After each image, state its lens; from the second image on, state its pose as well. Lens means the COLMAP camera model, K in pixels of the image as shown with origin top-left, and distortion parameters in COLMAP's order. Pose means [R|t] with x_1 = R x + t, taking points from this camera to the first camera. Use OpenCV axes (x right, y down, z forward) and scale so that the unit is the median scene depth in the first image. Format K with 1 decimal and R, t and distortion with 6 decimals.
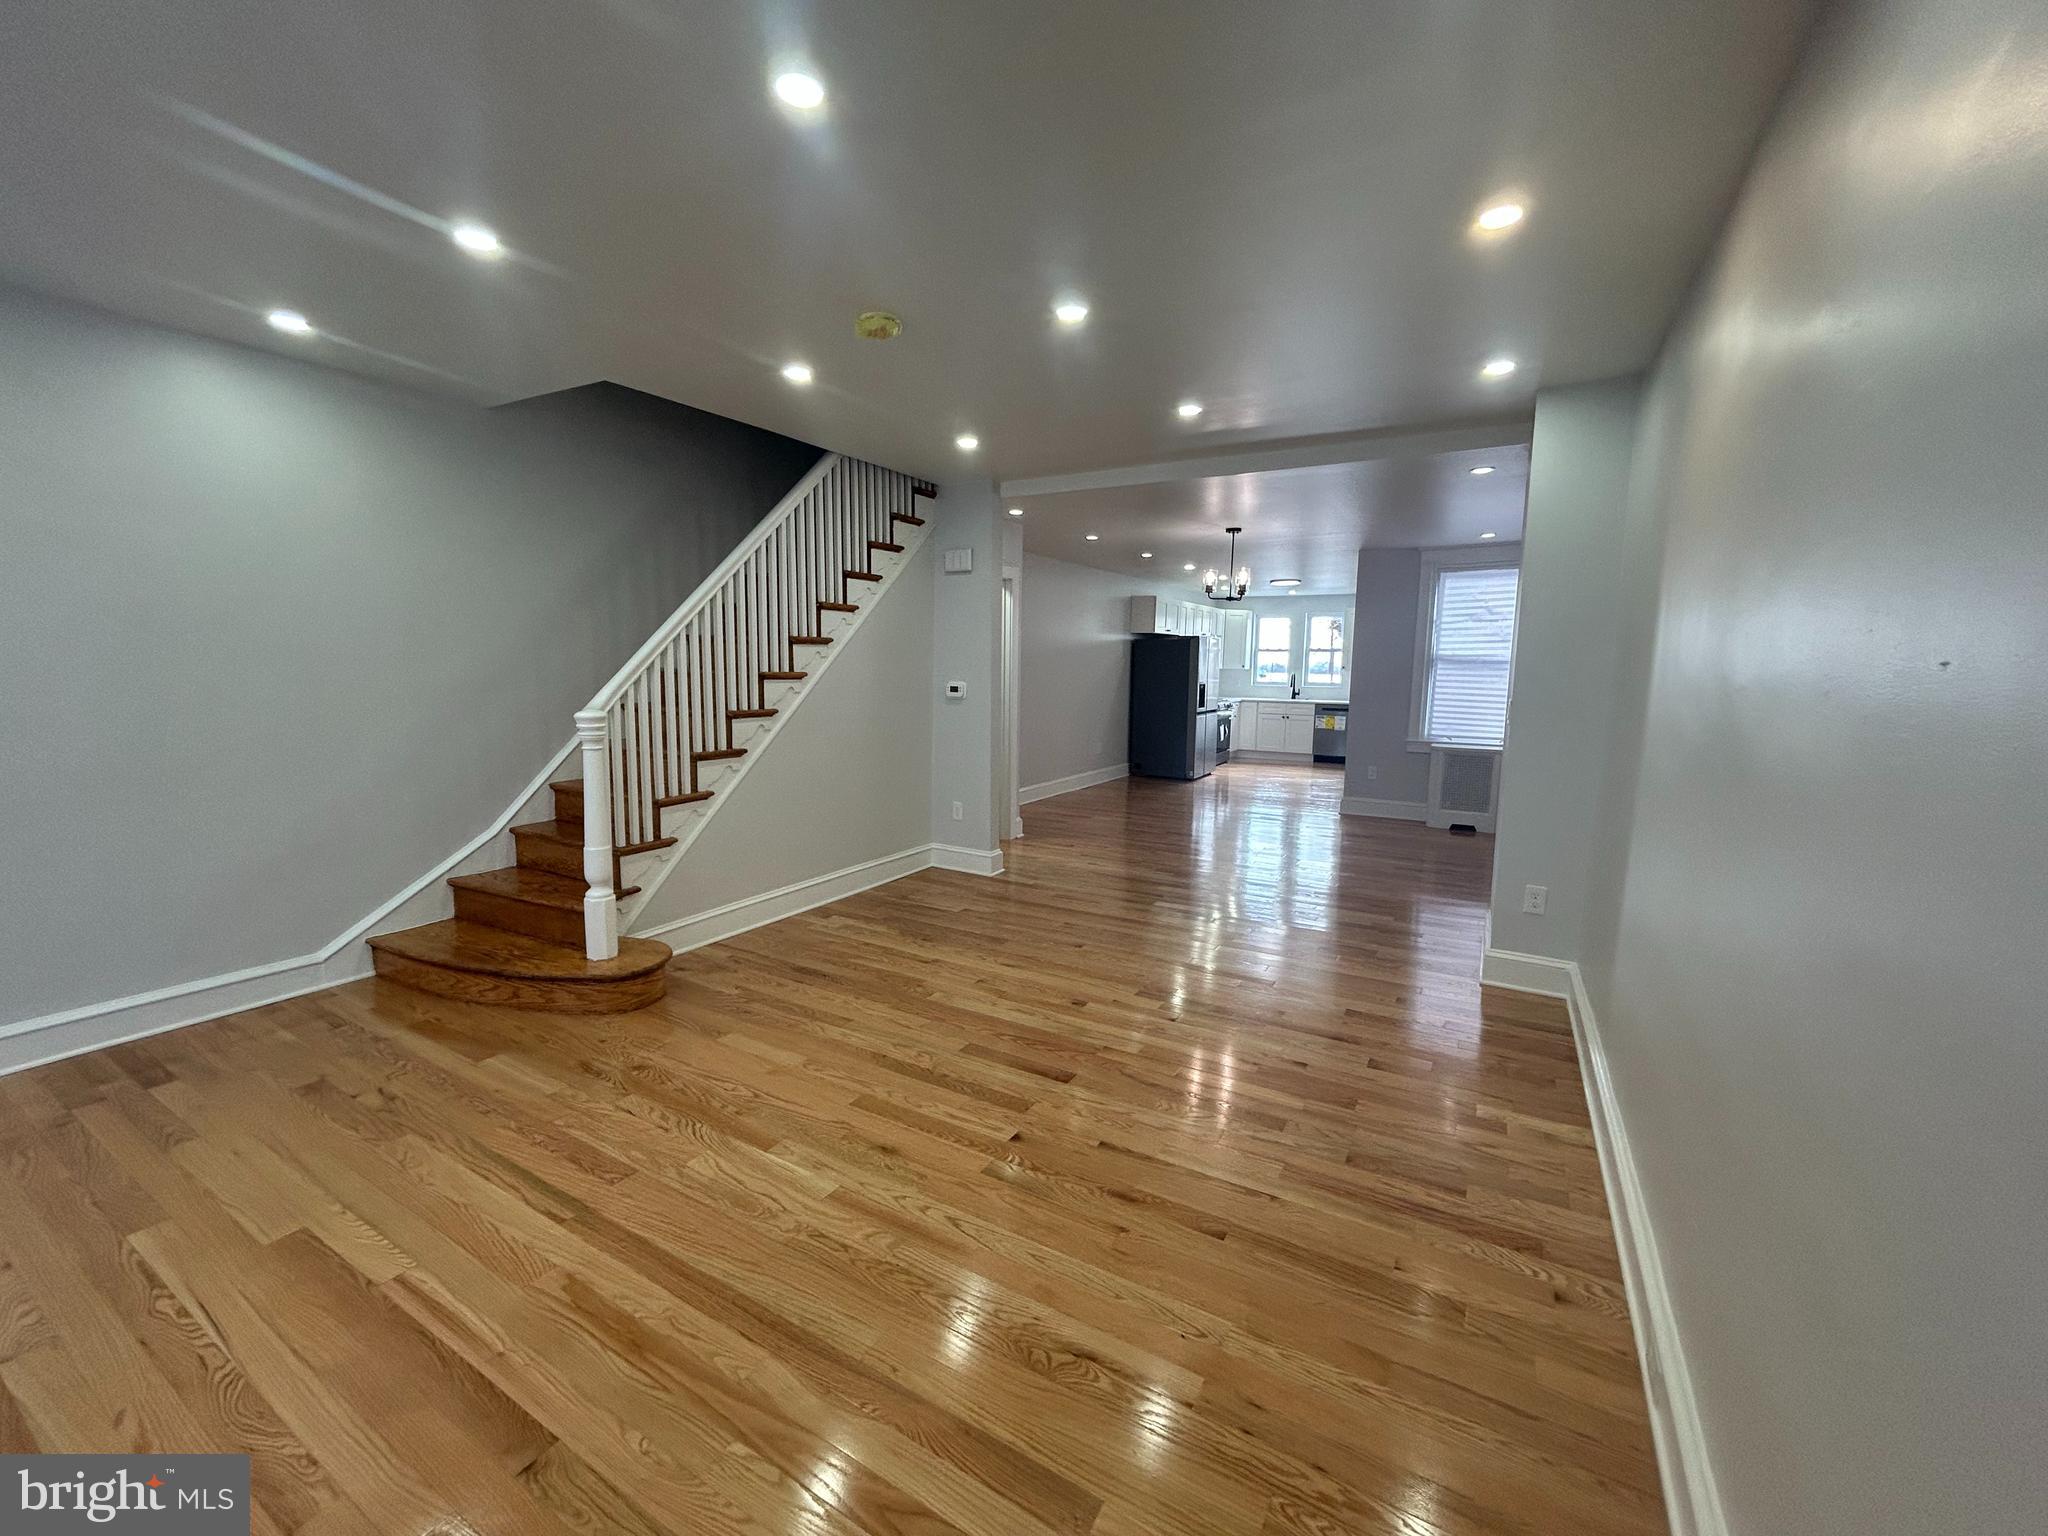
lens RADIAL K [[823.7, 0, 1024.0], [0, 823.7, 768.0], [0, 0, 1]] dist [0.000156, -0.000233]
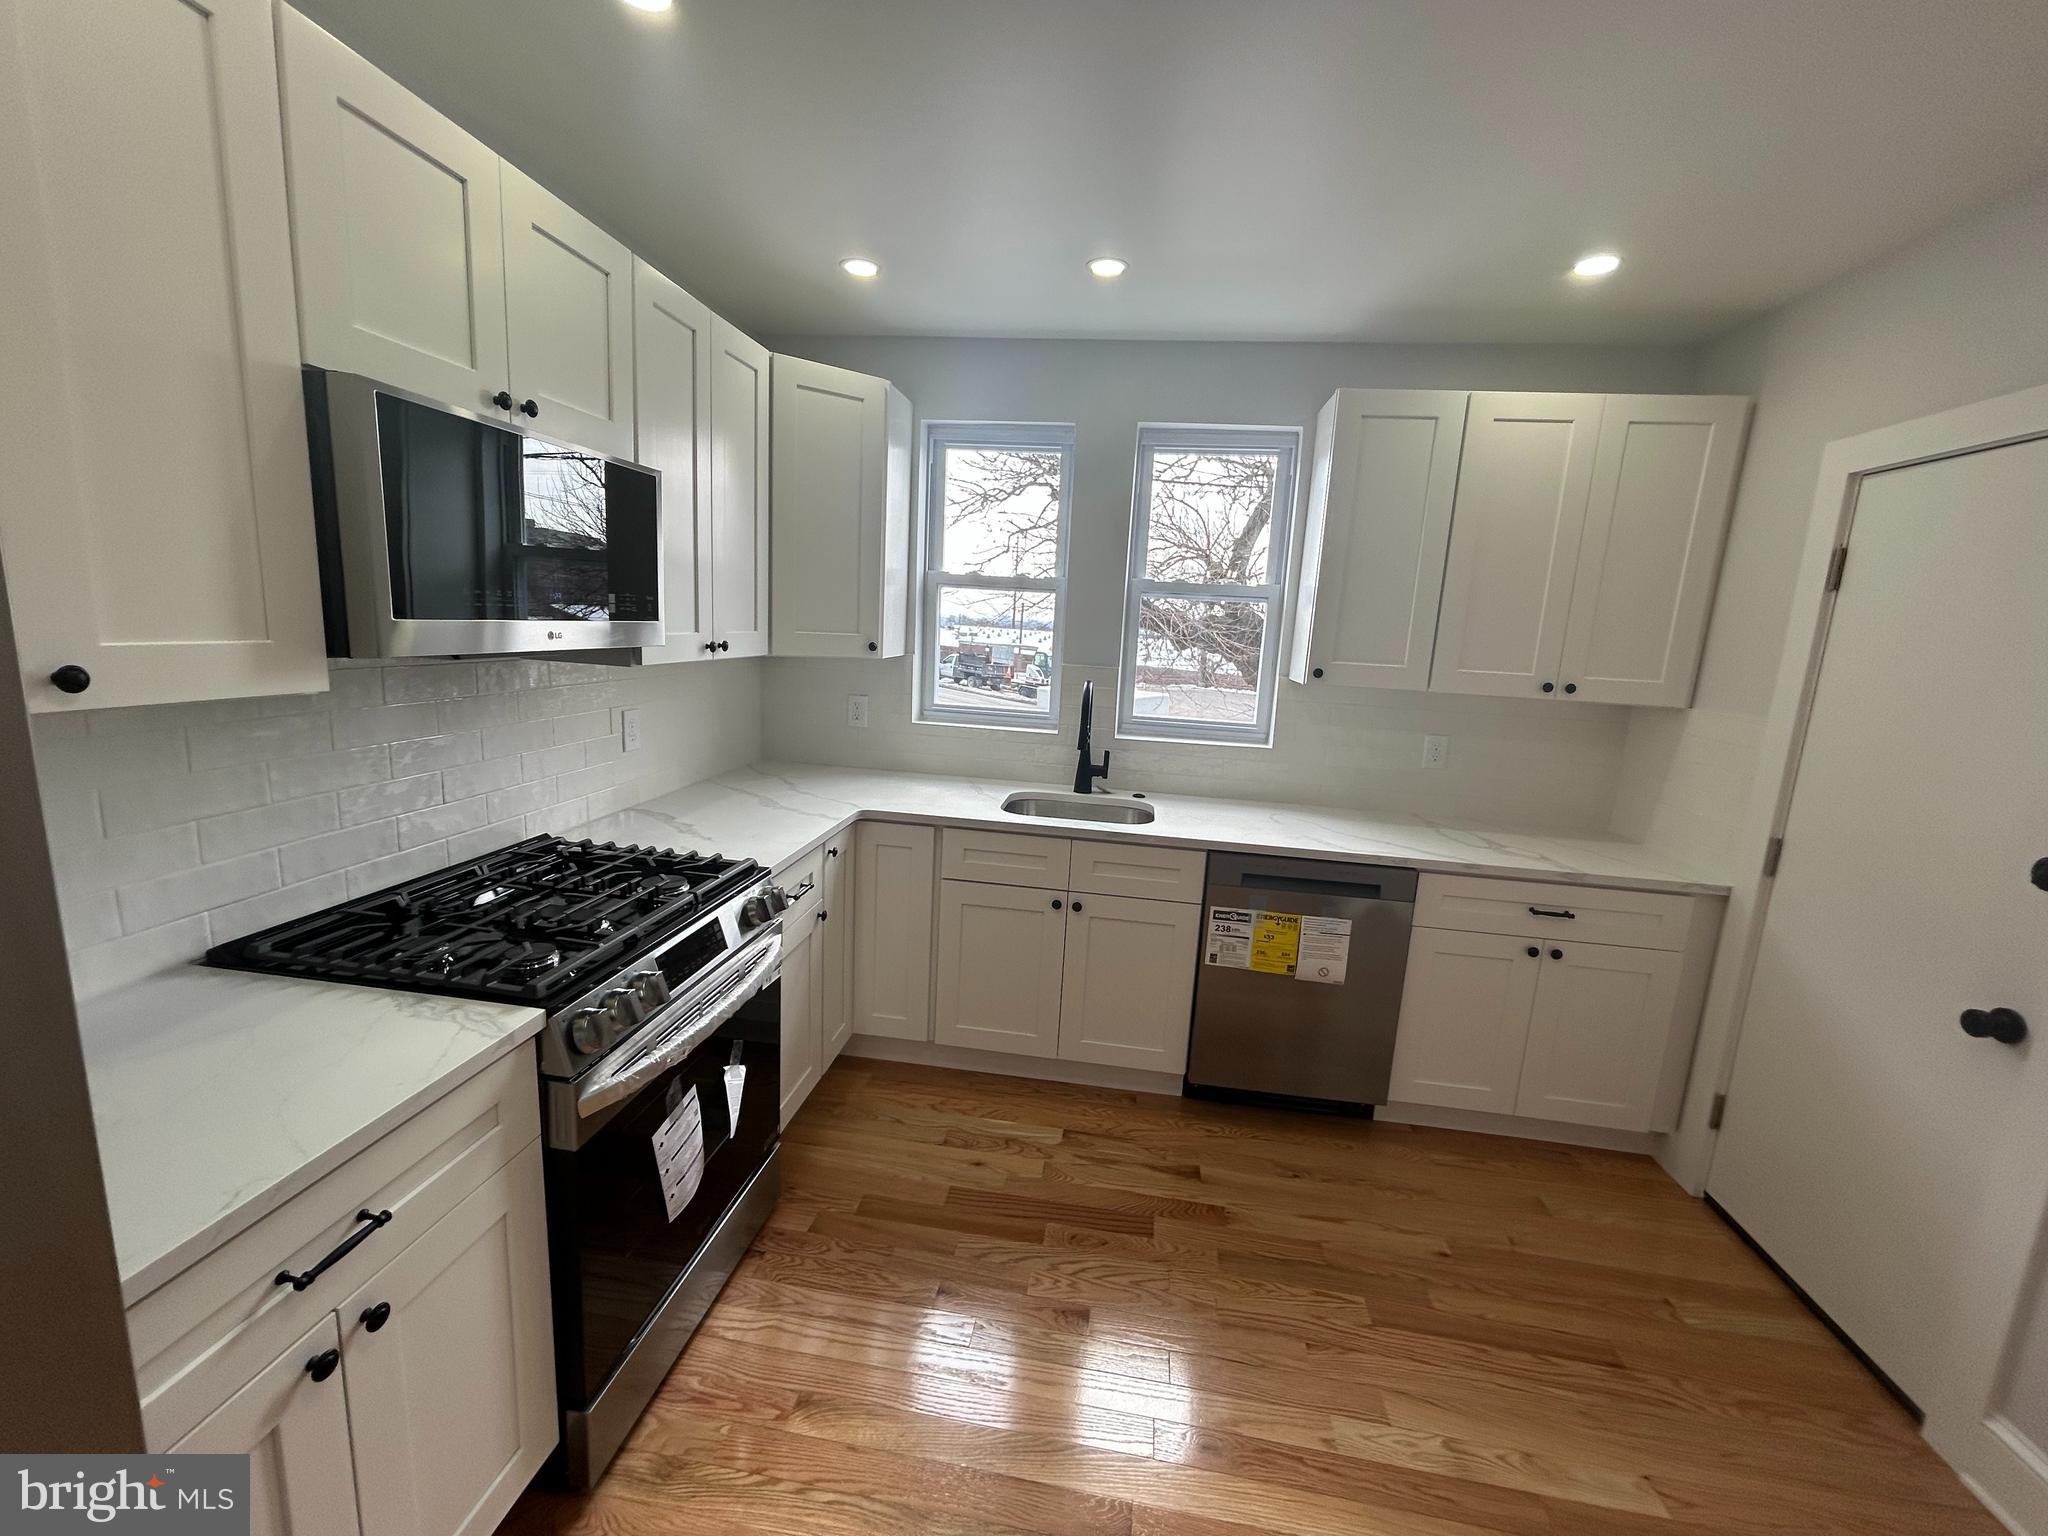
lens RADIAL K [[823.7, 0, 1024.0], [0, 823.7, 768.0], [0, 0, 1]] dist [0.000156, -0.000233]
pose [[0.928397, -0.026785, 0.370624, 0.223635], [0.002166, 0.997772, 0.066683, -0.107270], [-0.371584, -0.061105, 0.926386, 0.788935]]
